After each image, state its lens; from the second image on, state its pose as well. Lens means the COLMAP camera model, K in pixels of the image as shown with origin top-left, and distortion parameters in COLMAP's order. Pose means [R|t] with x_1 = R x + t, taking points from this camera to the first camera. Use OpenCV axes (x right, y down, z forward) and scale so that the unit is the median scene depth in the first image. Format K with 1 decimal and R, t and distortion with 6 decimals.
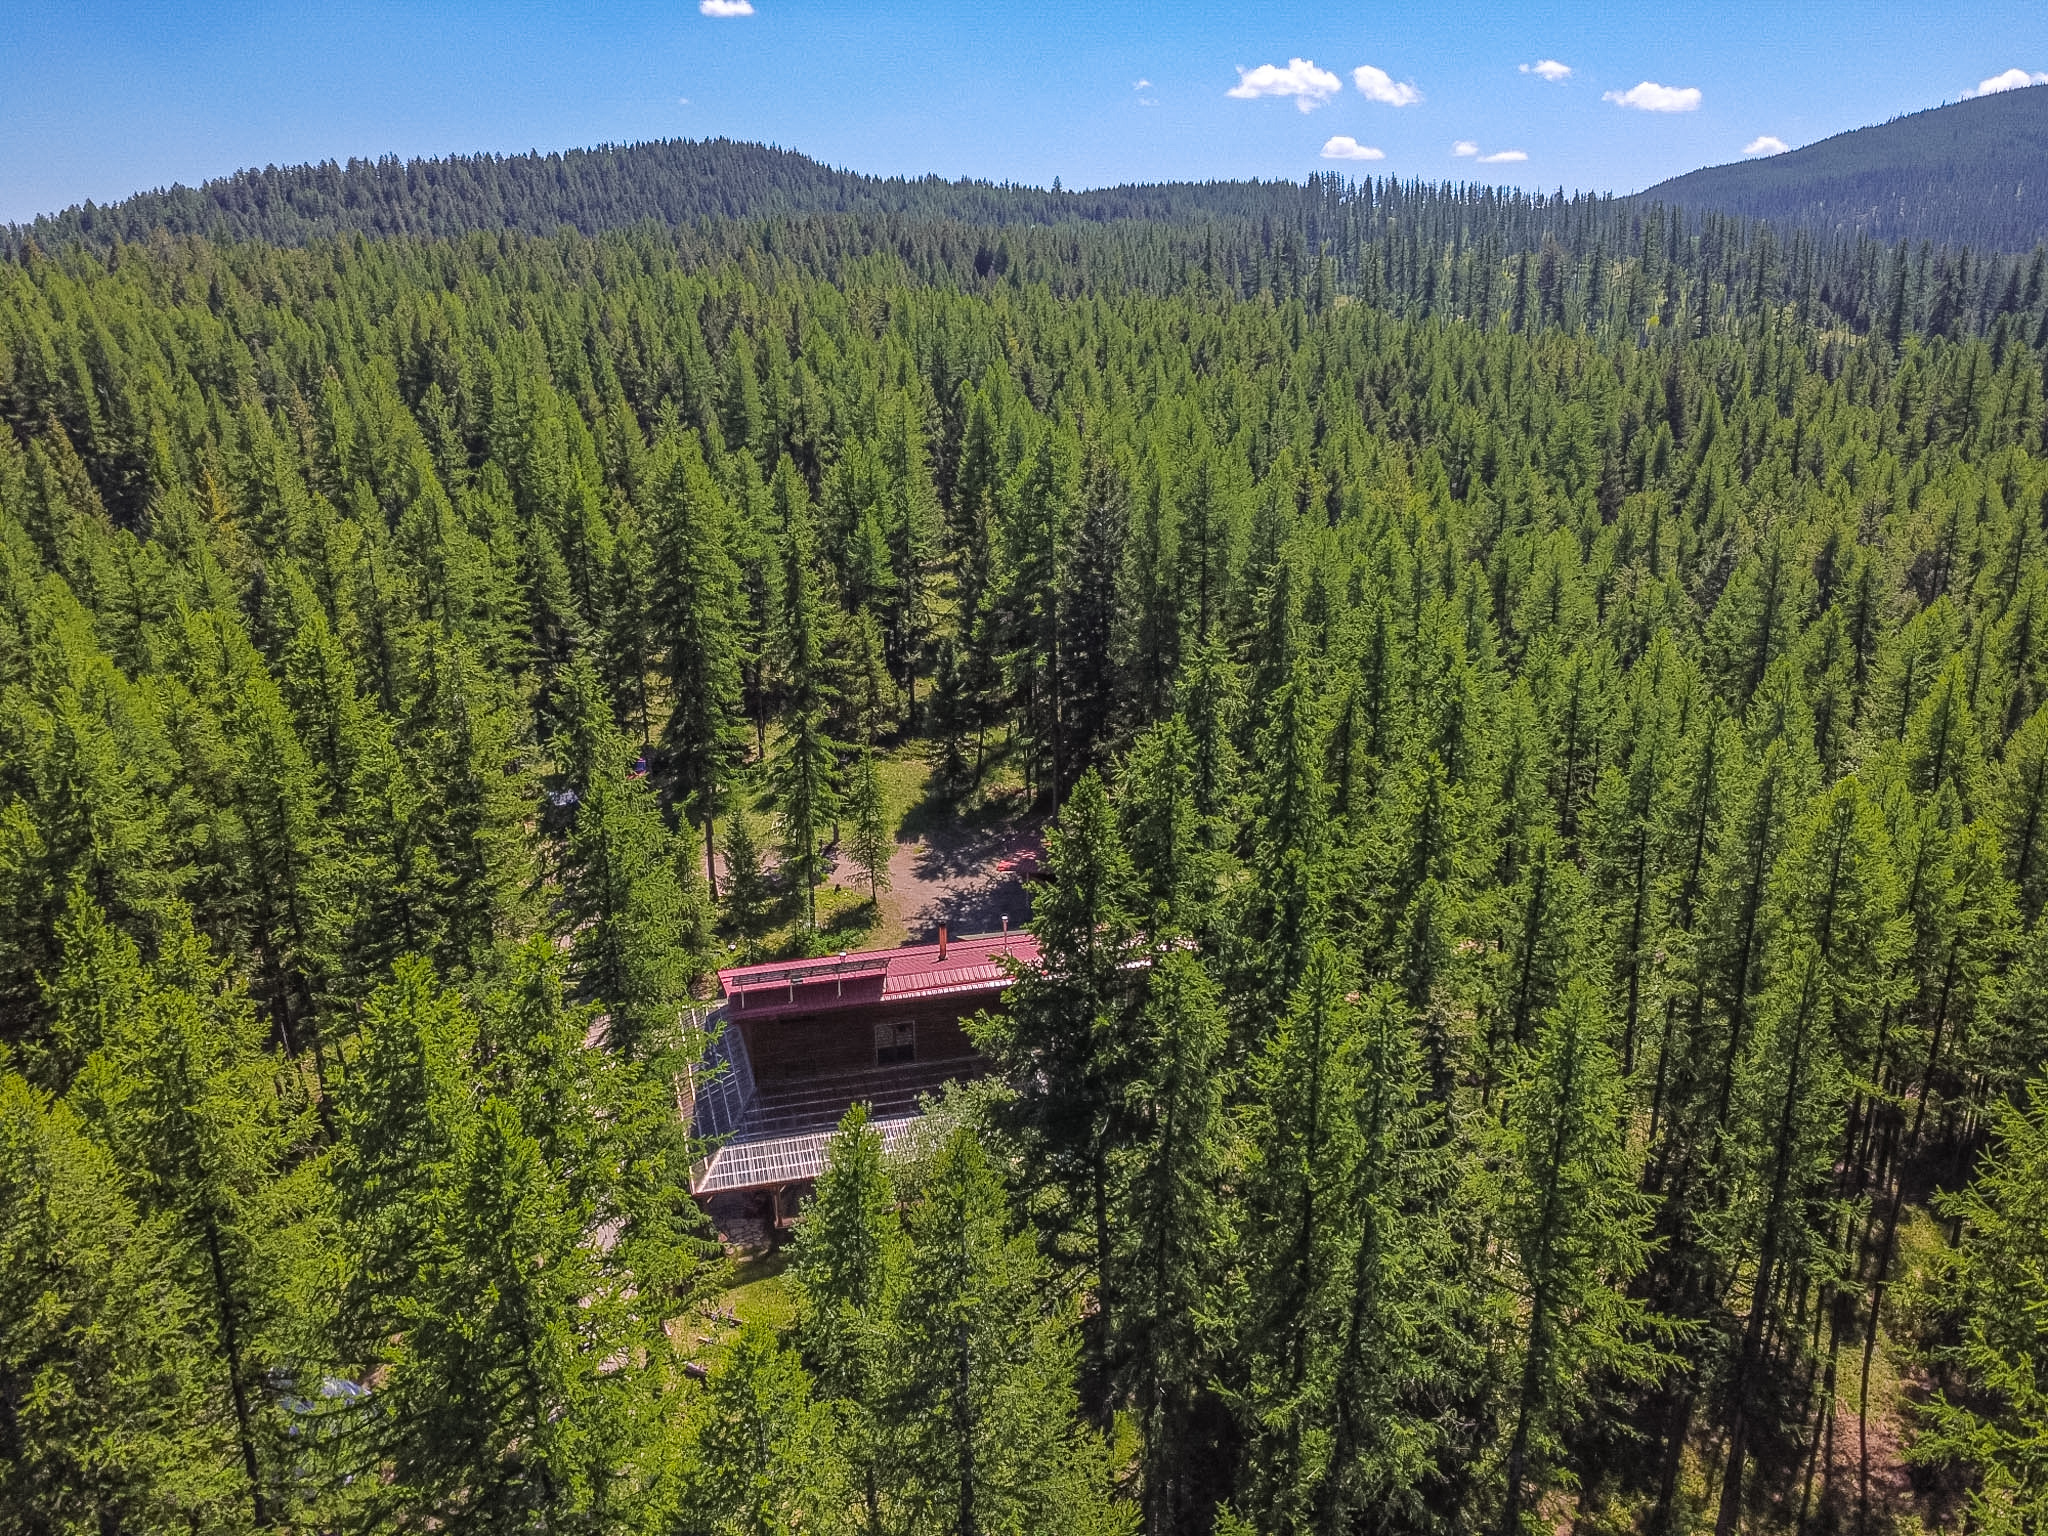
lens RADIAL K [[1495.1, 0, 1024.0], [0, 1495.1, 768.0], [0, 0, 1]] dist [-0.028586, -0.010899]
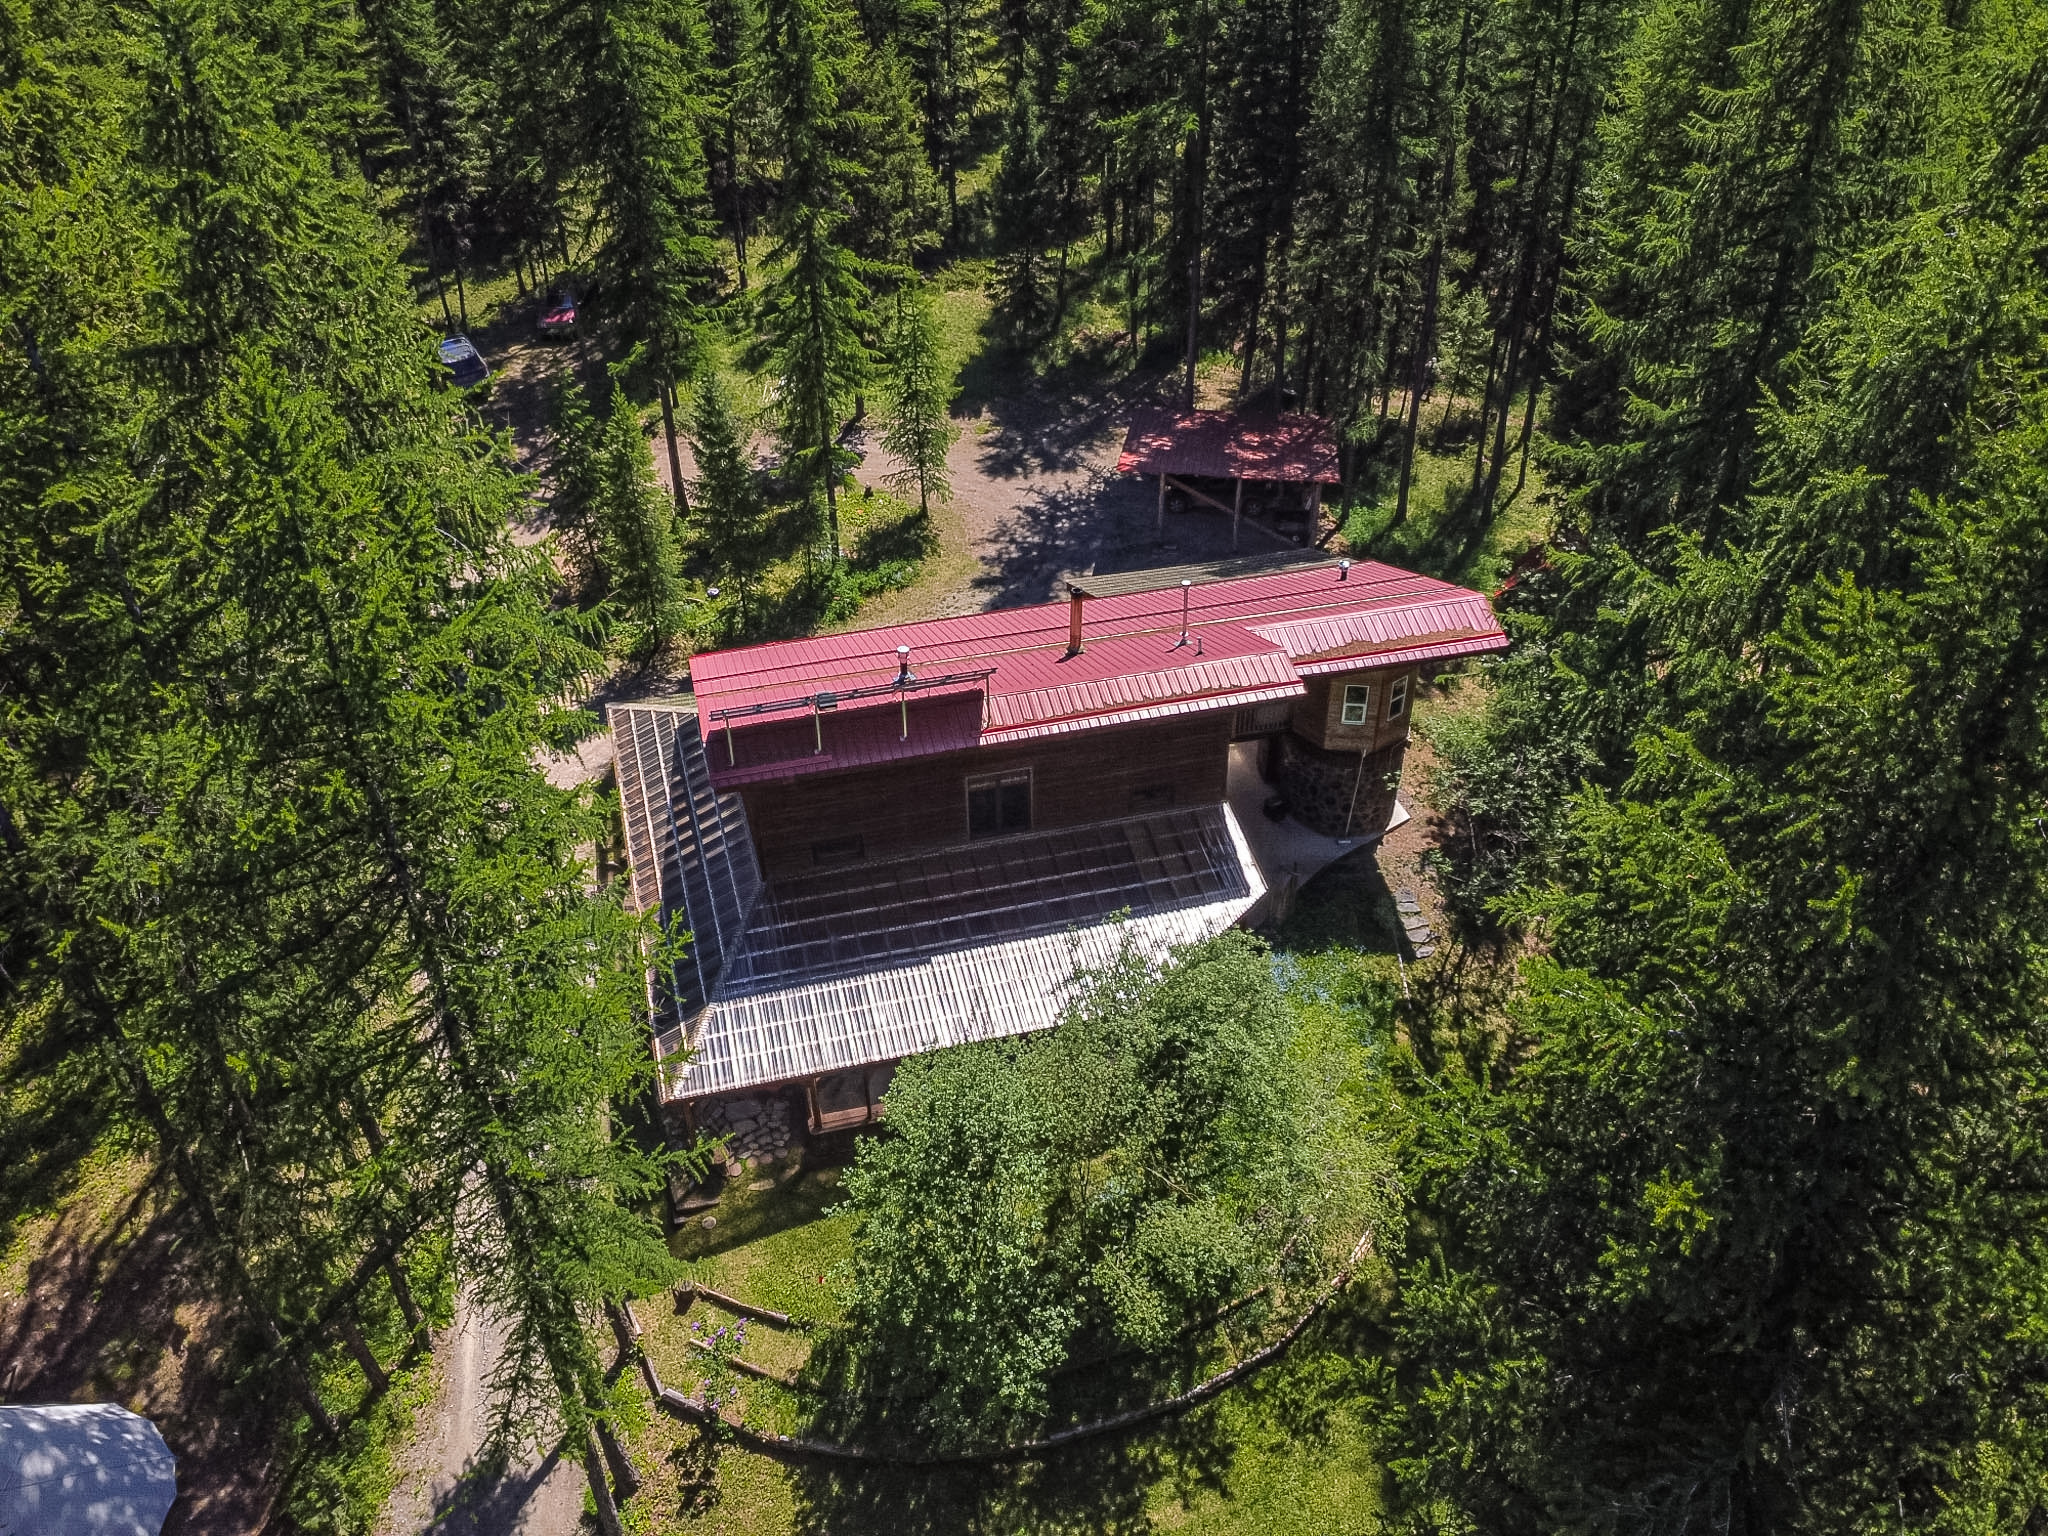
lens RADIAL K [[1495.1, 0, 1024.0], [0, 1495.1, 768.0], [0, 0, 1]] dist [-0.028586, -0.010899]
pose [[0.999996, -0.001947, 0.002112, -0.057450], [0.001221, 0.953558, 0.301208, -0.002611], [-0.002600, -0.301205, 0.953556, 0.331881]]
